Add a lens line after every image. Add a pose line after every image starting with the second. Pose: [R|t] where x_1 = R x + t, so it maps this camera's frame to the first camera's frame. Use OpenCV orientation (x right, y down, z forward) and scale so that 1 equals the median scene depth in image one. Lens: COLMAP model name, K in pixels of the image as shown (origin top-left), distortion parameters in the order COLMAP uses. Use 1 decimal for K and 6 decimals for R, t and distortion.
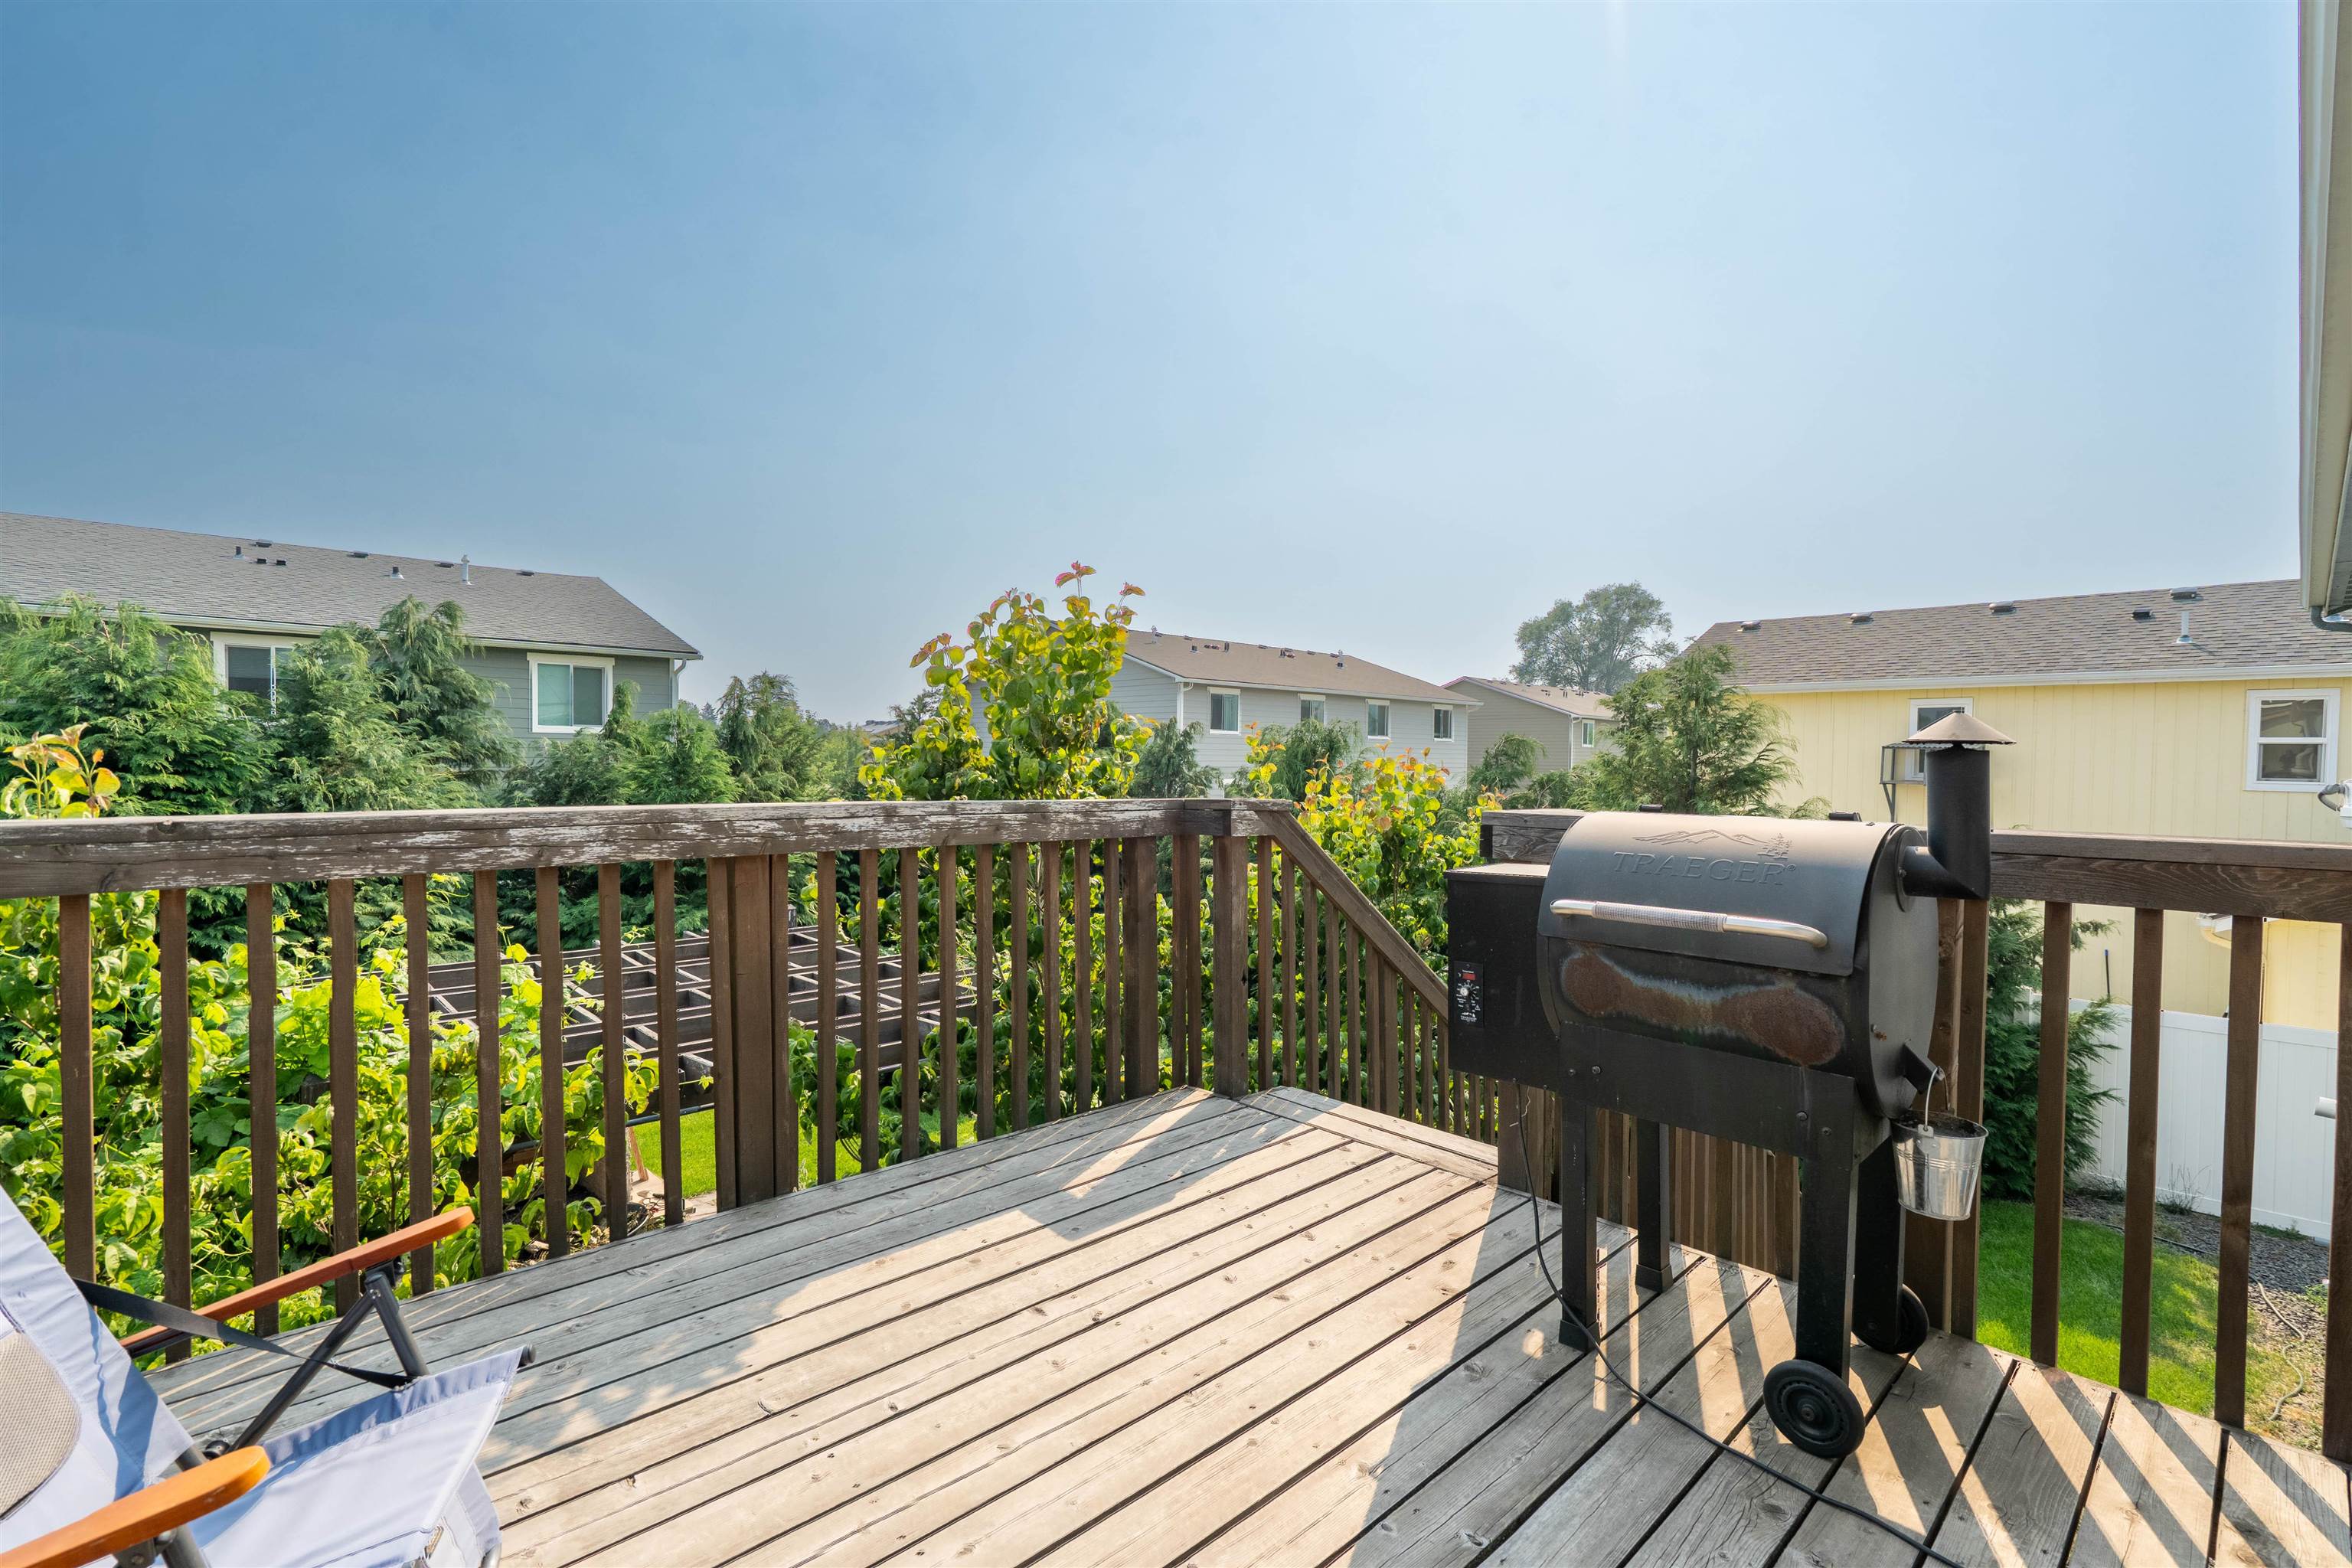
lens RADIAL K [[1061.1, 0, 1169.7], [0, 1061.1, 791.3], [0, 0, 1]] dist [-0.004015, 0.000217]
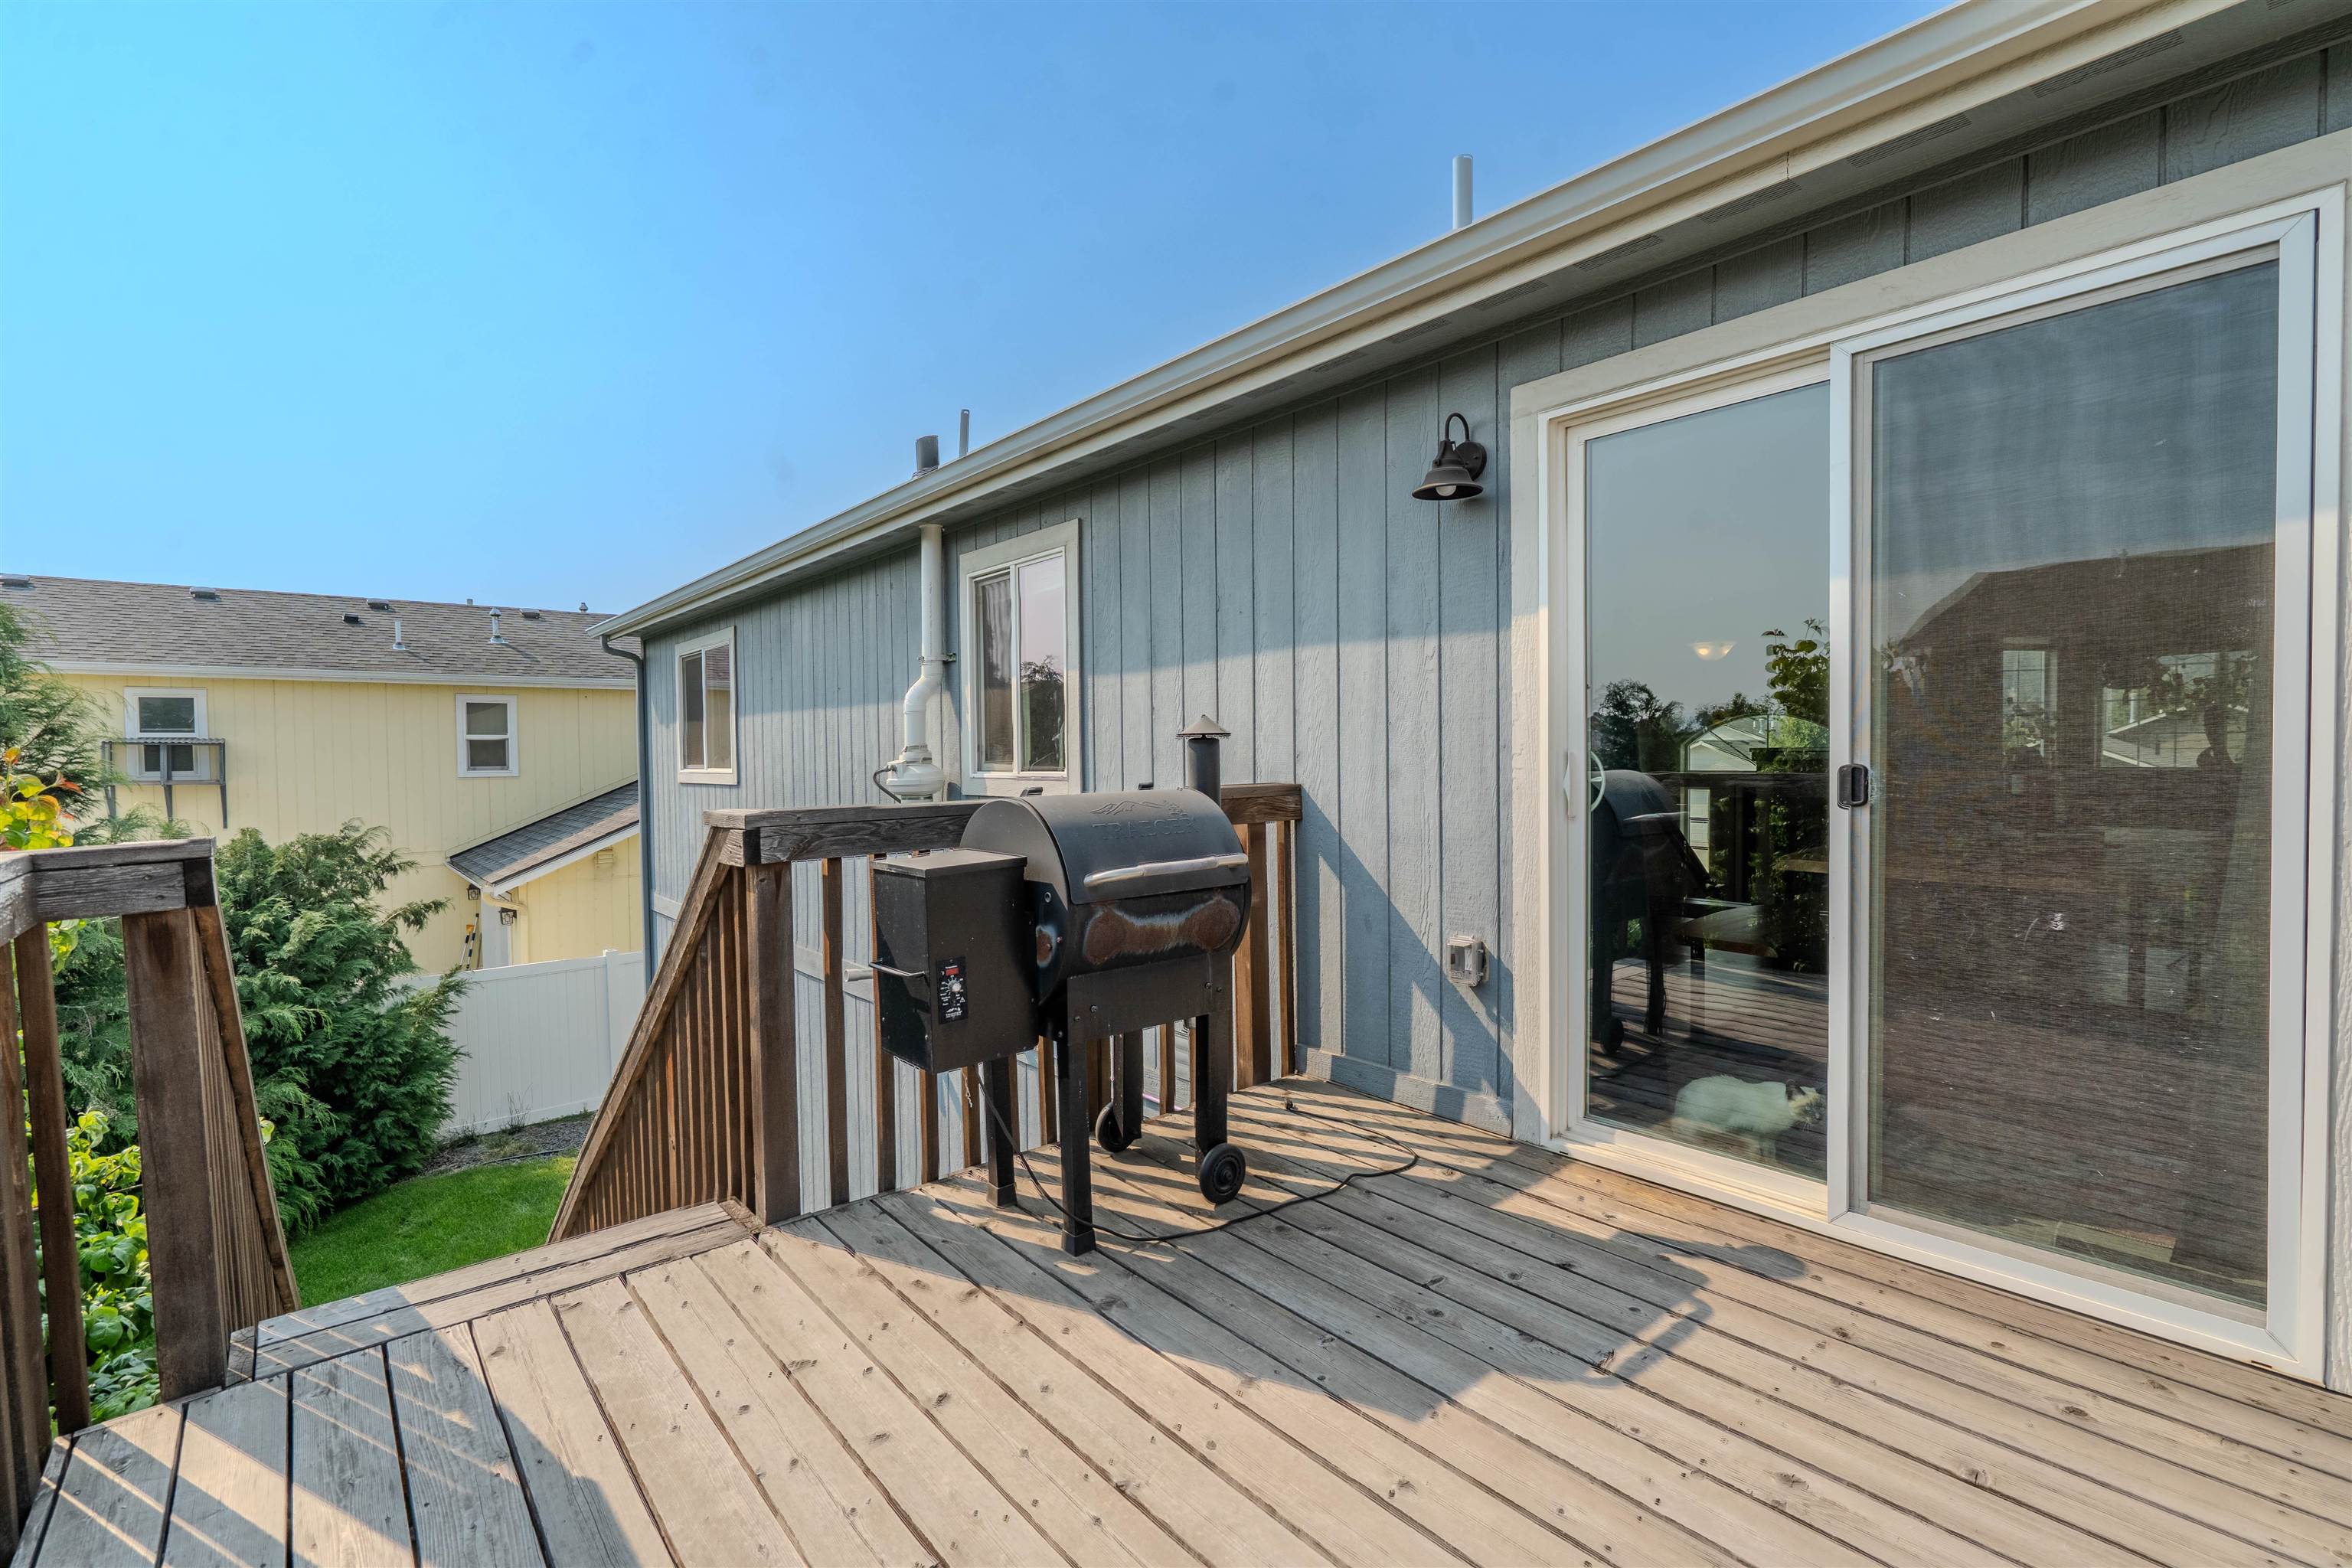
lens RADIAL K [[1061.1, 0, 1169.7], [0, 1061.1, 791.3], [0, 0, 1]] dist [-0.004015, 0.000217]
pose [[0.060413, -0.048024, 0.997018, -0.576246], [0.045295, 0.997945, 0.045324, -0.022845], [-0.997145, 0.042422, 0.062464, 0.627244]]
